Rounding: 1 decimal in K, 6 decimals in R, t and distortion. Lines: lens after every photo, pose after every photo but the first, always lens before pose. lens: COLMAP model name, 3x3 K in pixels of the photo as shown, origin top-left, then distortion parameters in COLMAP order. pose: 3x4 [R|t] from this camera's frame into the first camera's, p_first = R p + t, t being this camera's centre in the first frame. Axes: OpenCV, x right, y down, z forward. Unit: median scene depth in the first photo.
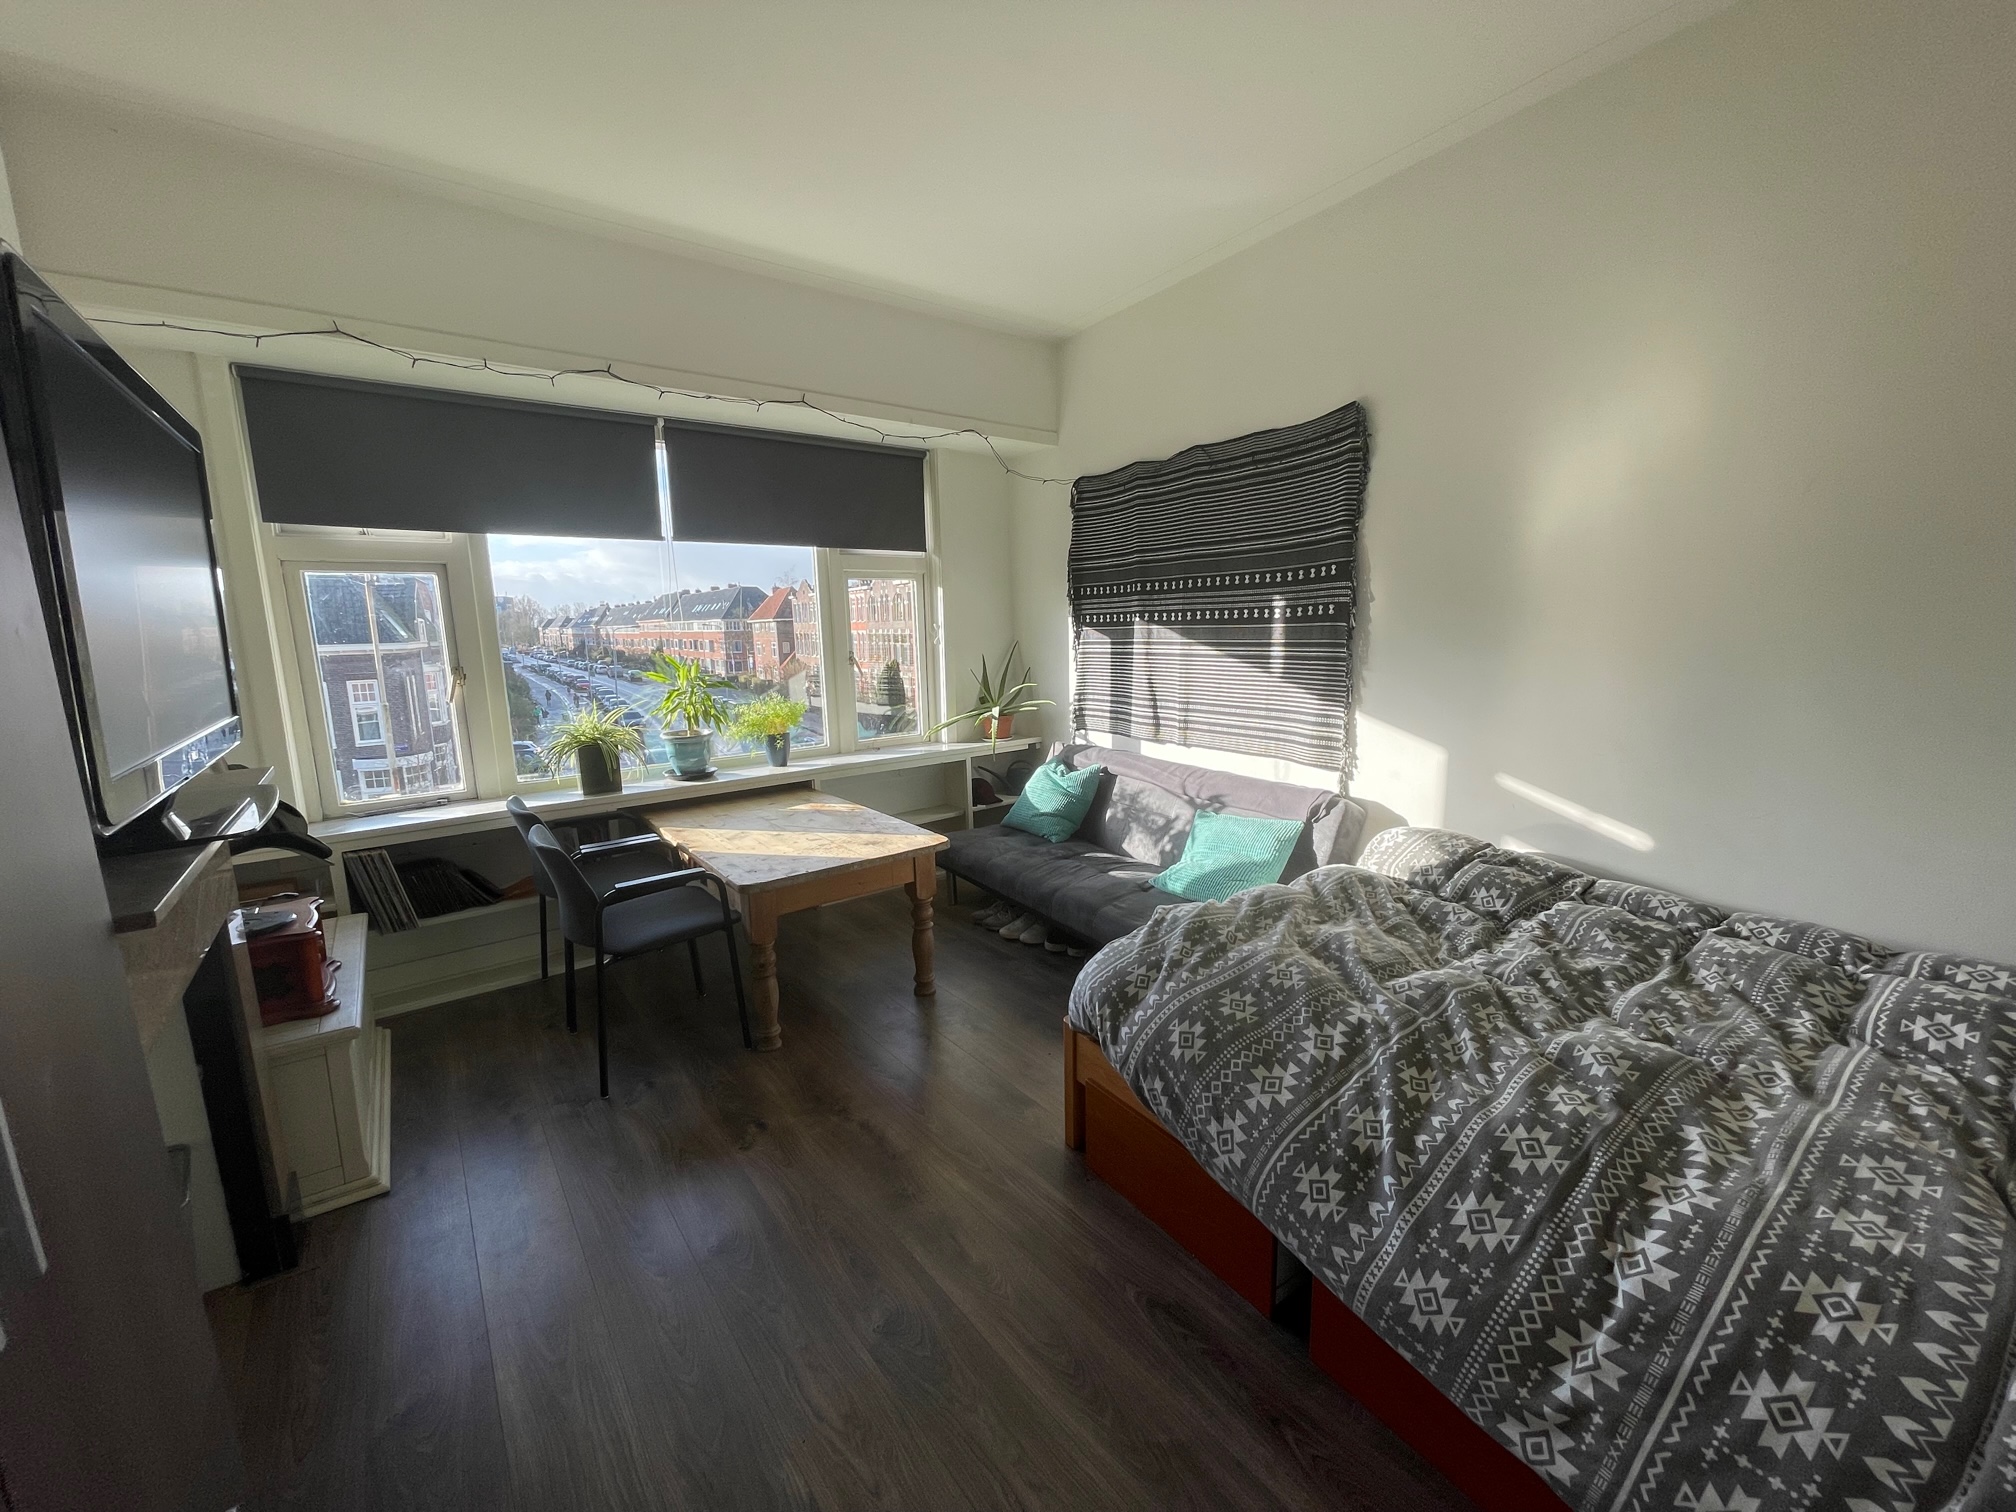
lens RADIAL K [[806.7, 0, 1008.0], [0, 806.7, 756.0], [0, 0, 1]] dist [0.000181, -0.000041]
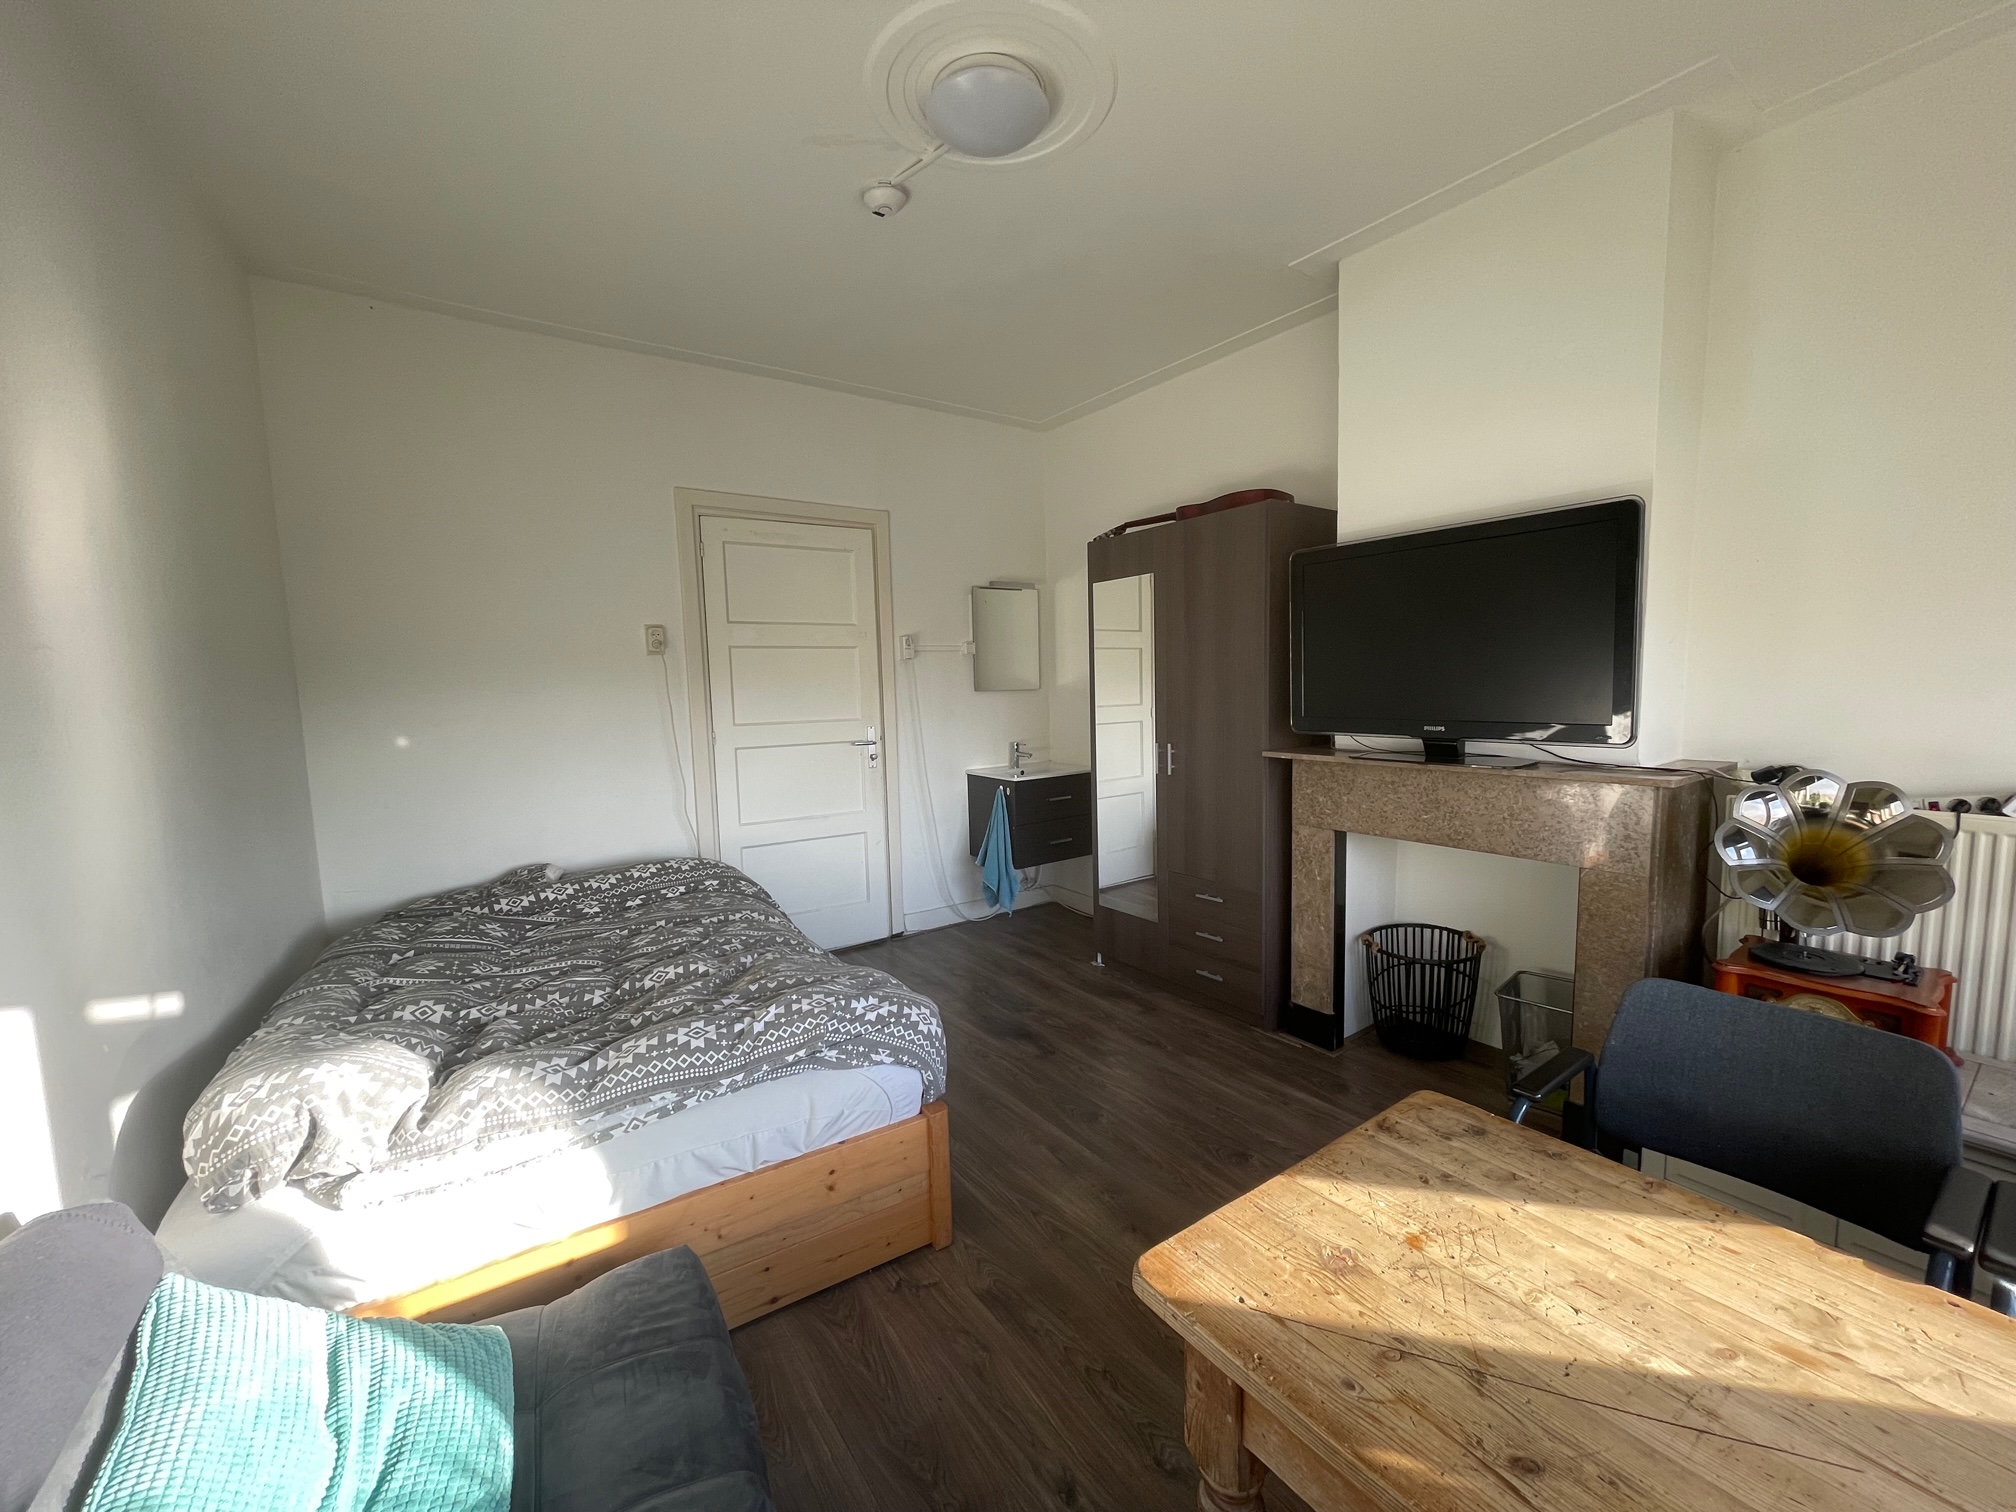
lens RADIAL K [[806.7, 0, 1008.0], [0, 806.7, 756.0], [0, 0, 1]] dist [0.000181, -0.000041]
pose [[-0.997951, 0.050593, 0.039167, -0.047668], [0.058940, 0.965125, 0.255067, -0.234004], [-0.024897, 0.256853, -0.966130, 1.405455]]
